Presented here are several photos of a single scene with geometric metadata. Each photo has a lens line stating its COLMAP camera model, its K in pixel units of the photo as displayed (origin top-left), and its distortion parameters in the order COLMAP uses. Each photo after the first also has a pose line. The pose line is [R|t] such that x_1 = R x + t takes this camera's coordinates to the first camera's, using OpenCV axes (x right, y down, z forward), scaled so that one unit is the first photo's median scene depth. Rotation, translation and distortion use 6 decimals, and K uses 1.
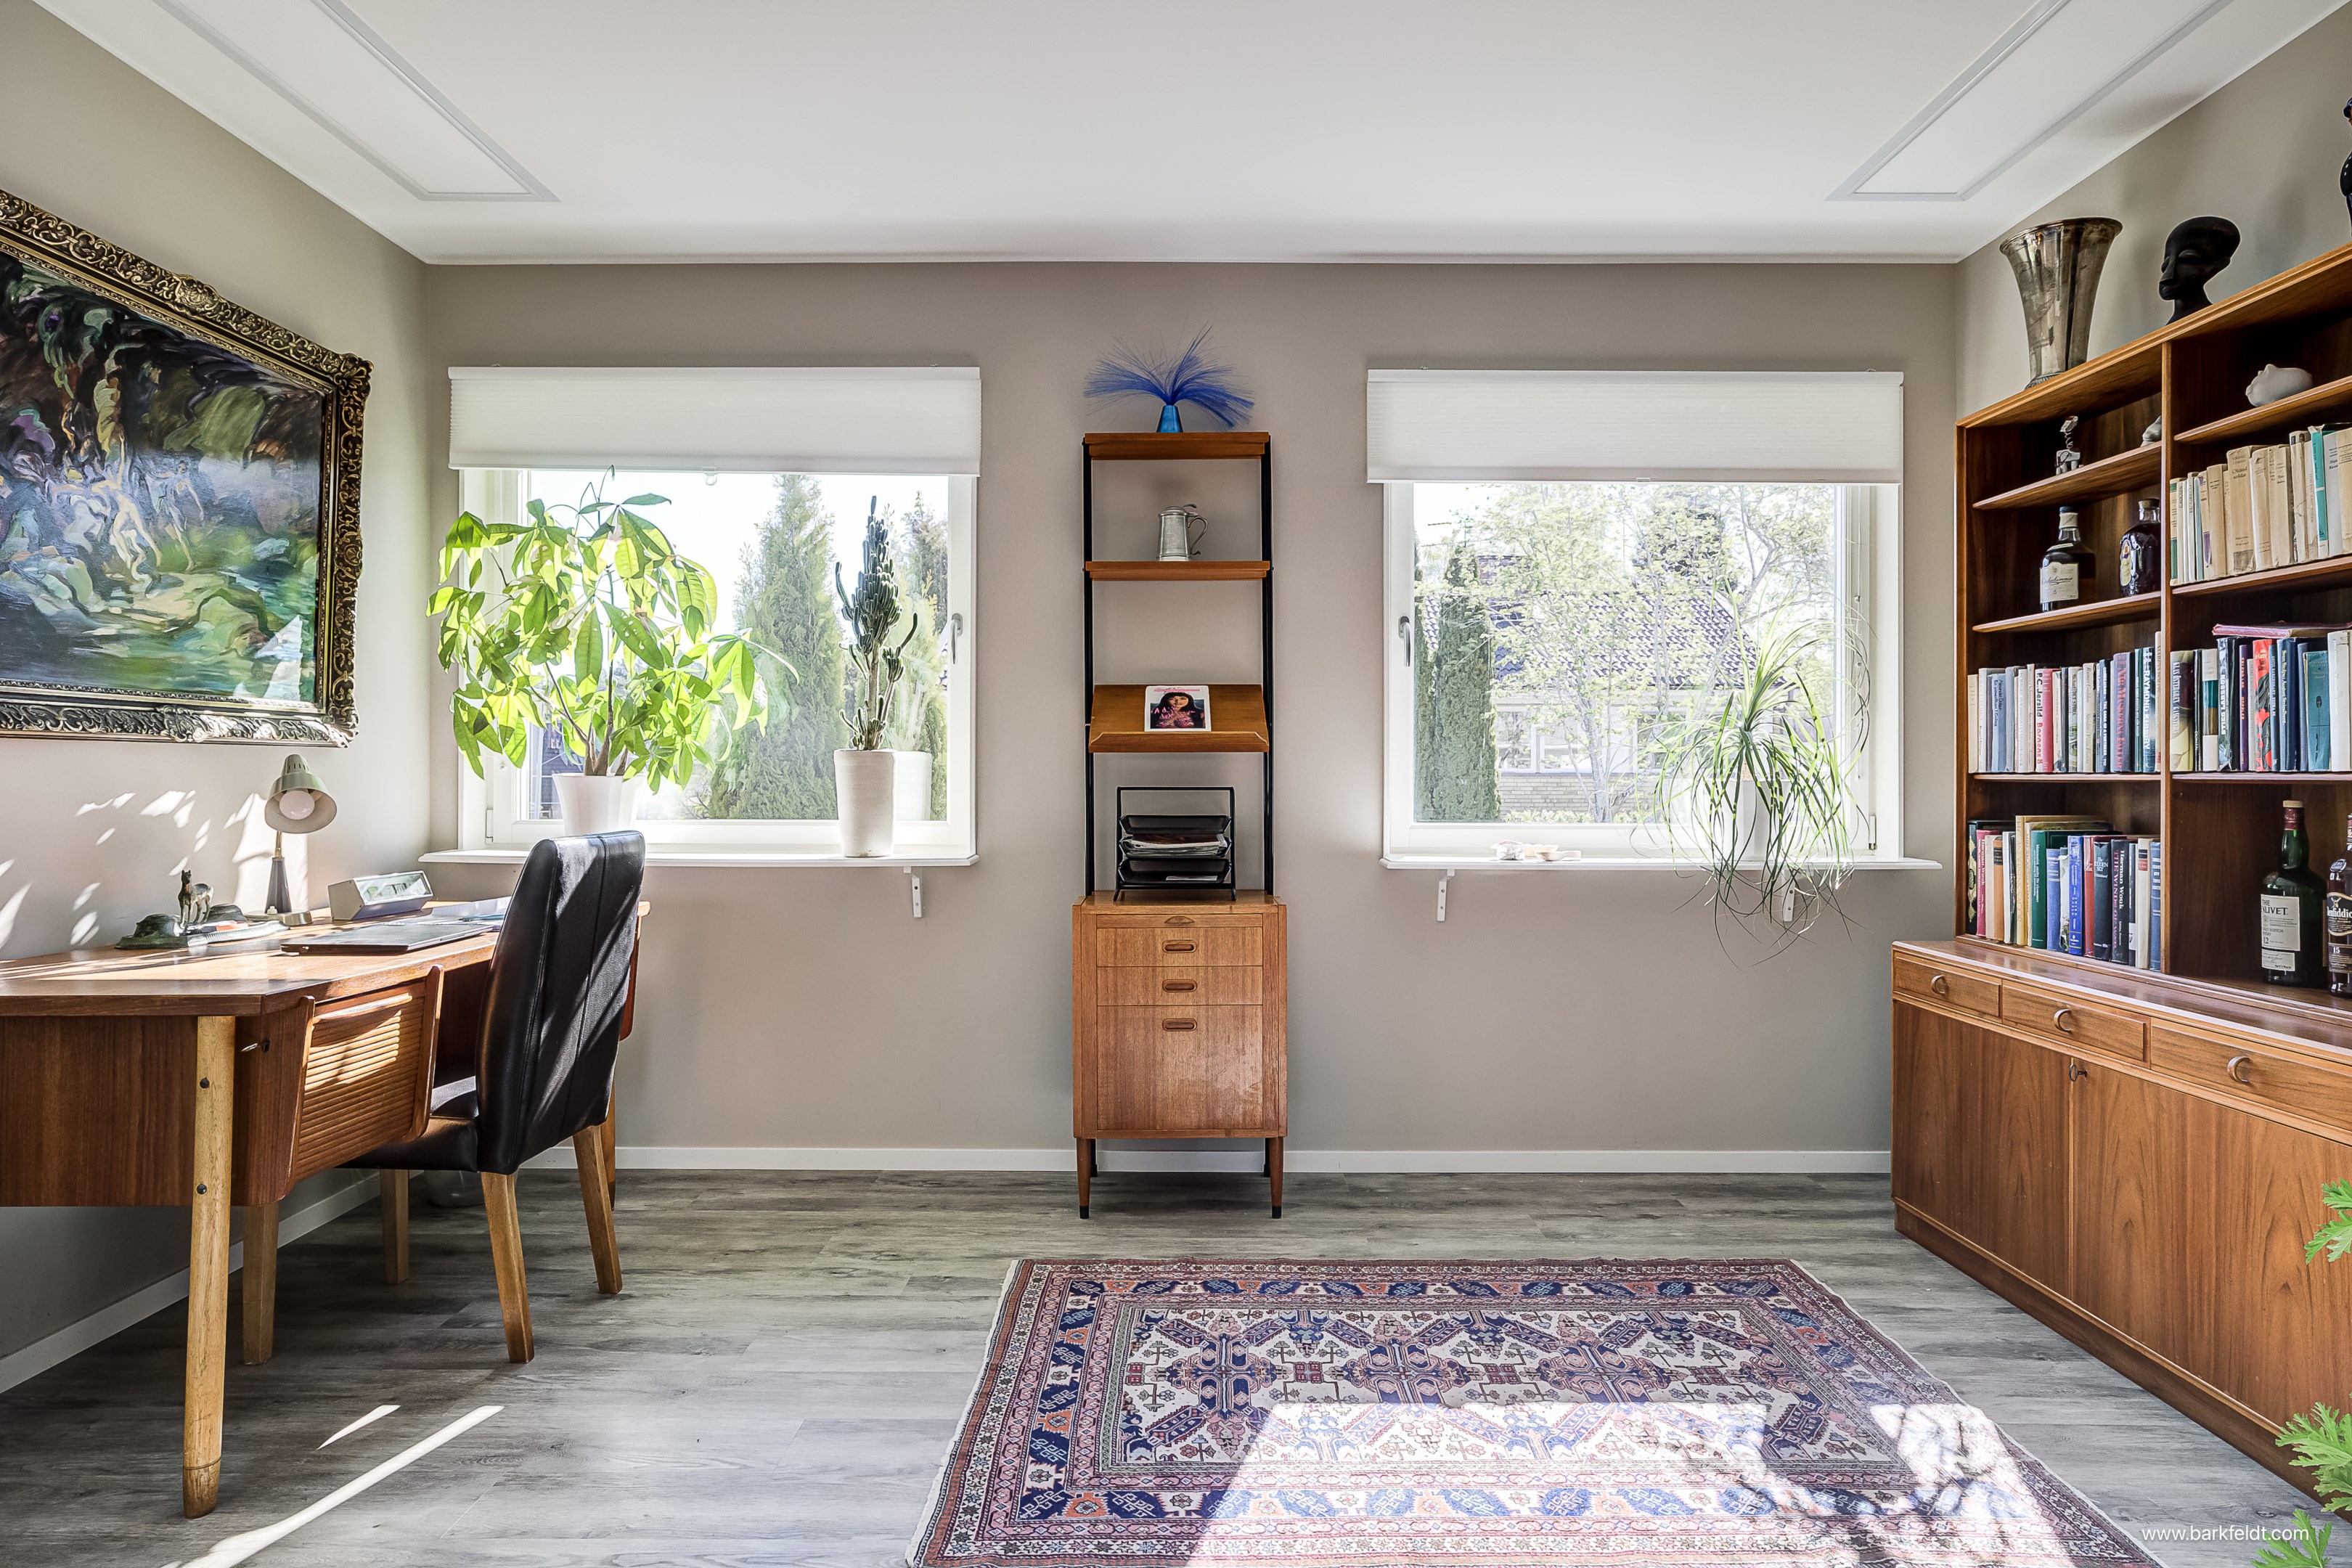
lens RADIAL K [[1366.8, 0, 1180.4], [0, 1366.8, 777.9], [0, 0, 1]] dist [0.006167, 0.000505]
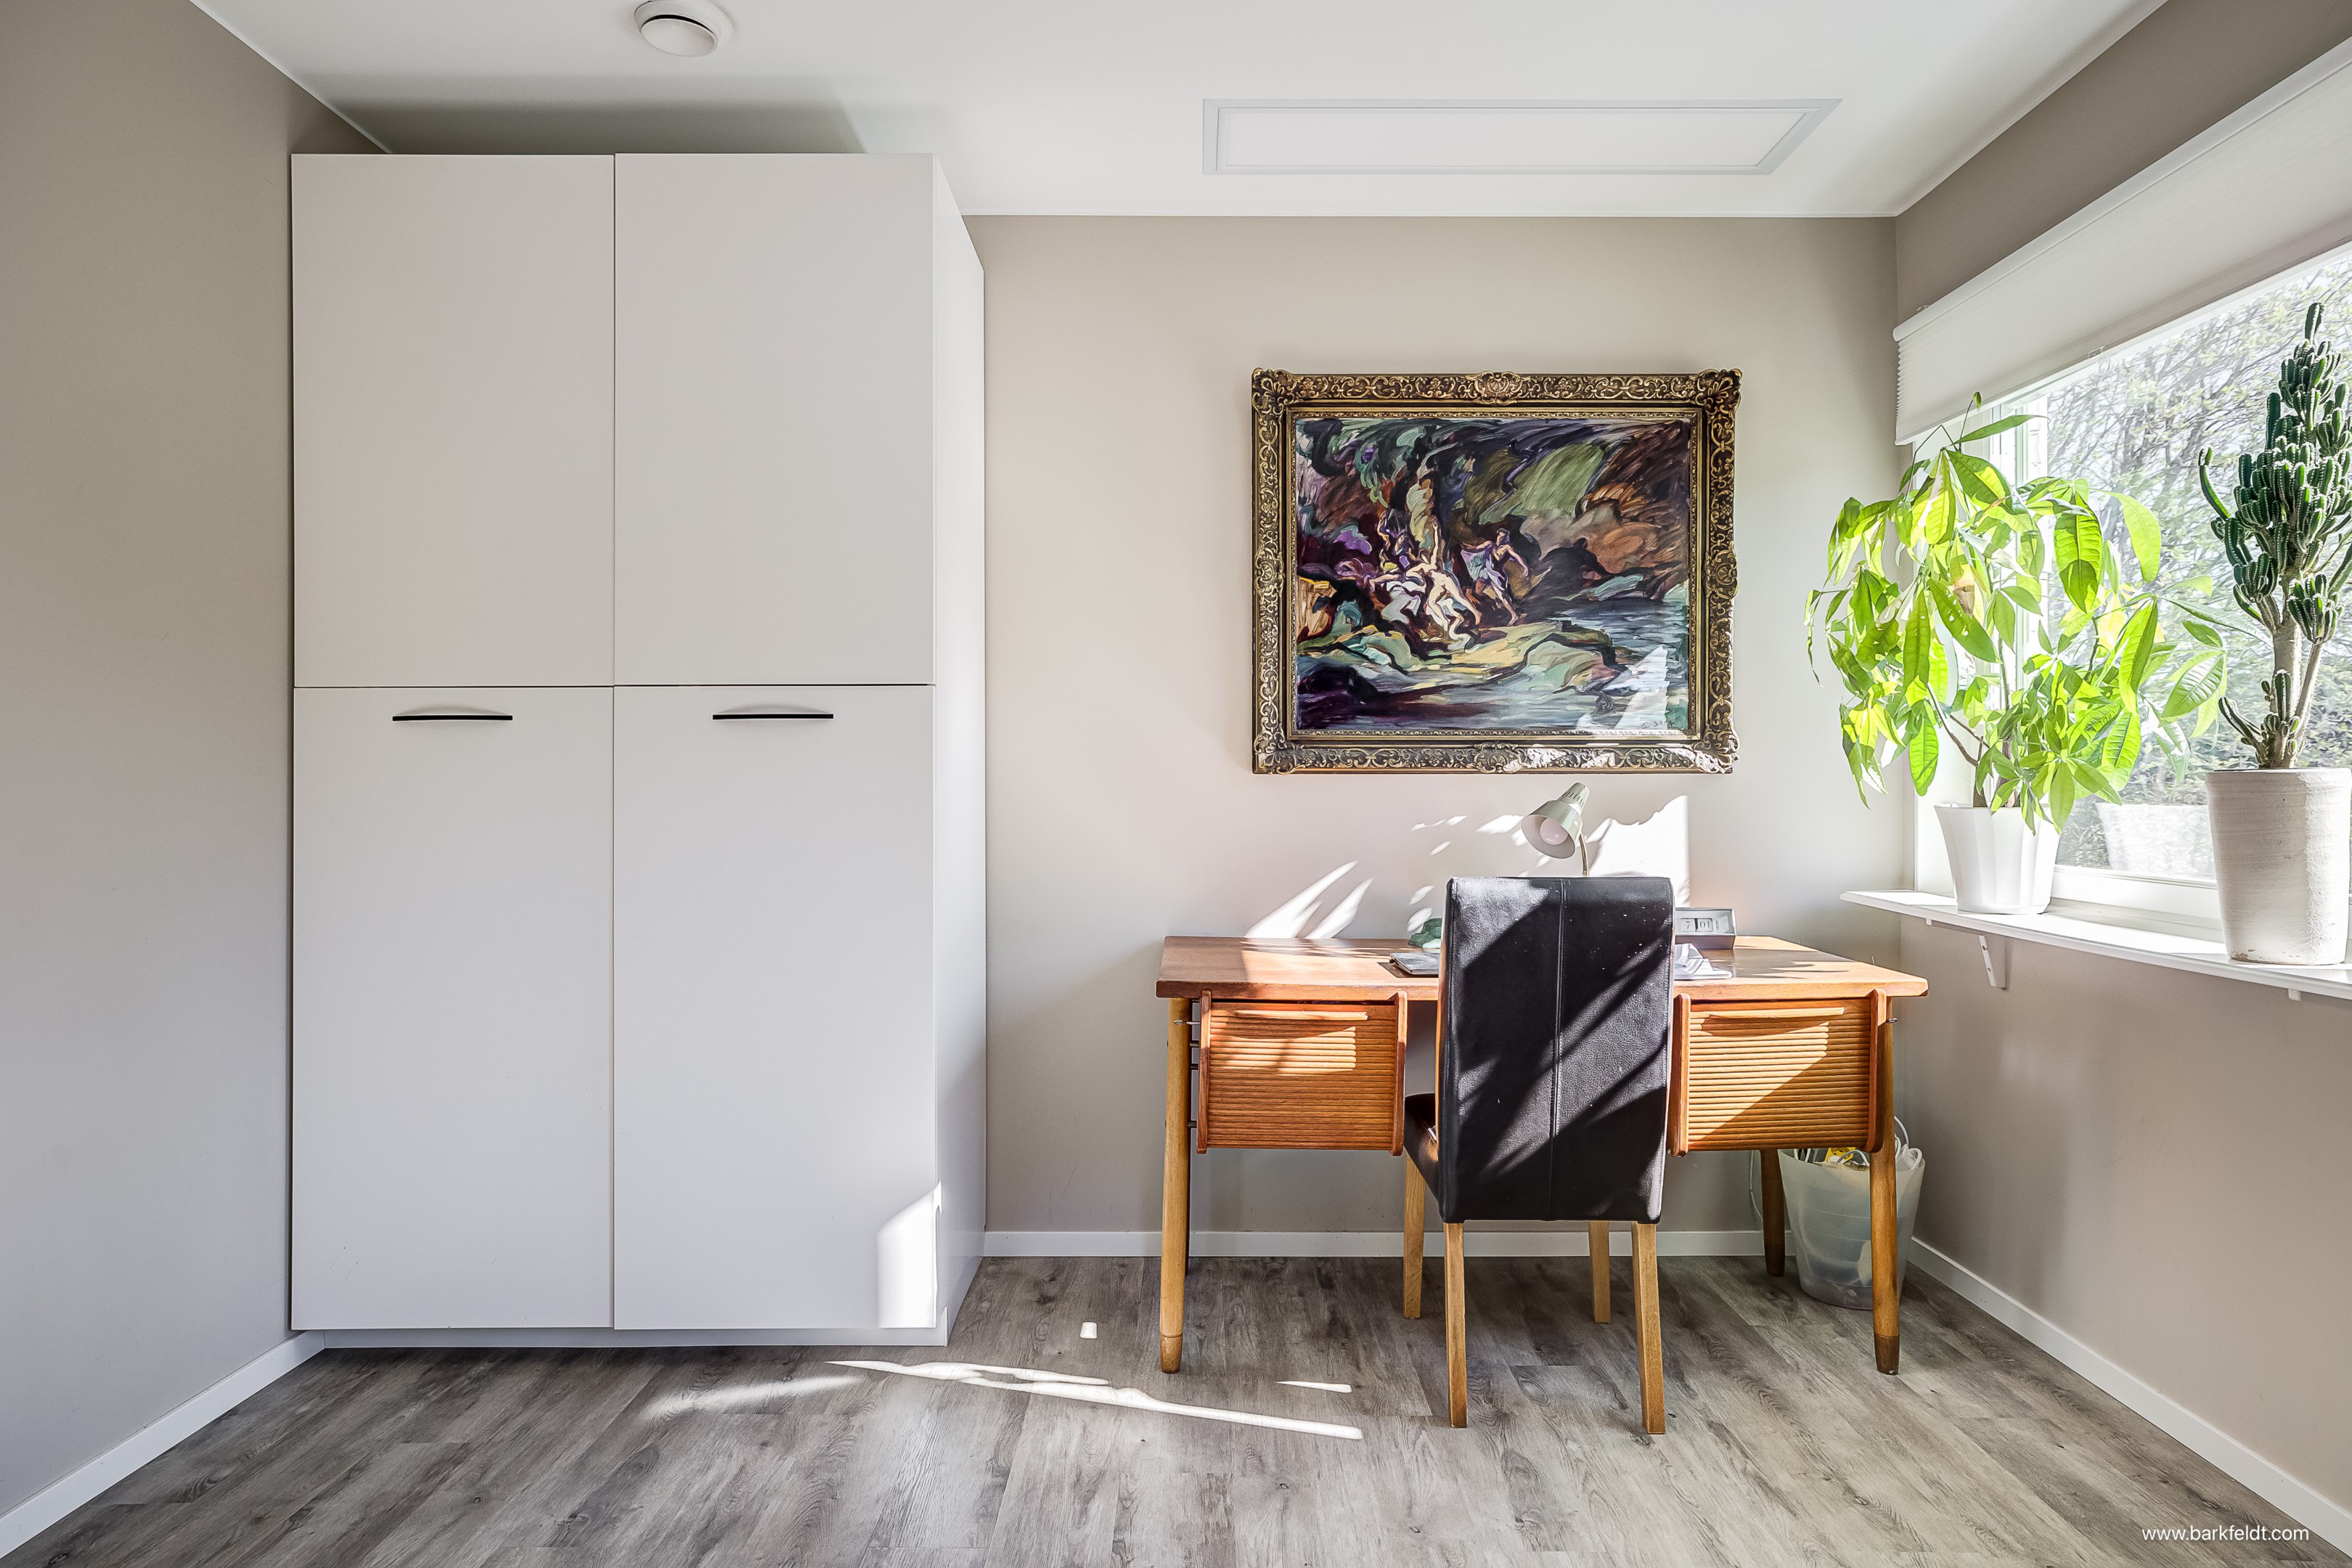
lens RADIAL K [[1361.7, 0, 1178.2], [0, 1361.7, 777.4], [0, 0, 1]] dist [-0.007426, 0.000684]
pose [[-0.000678, -0.001795, -0.999998, 0.422407], [-0.004575, 0.999988, -0.001792, -0.018939], [0.999989, 0.004574, -0.000687, 0.731771]]
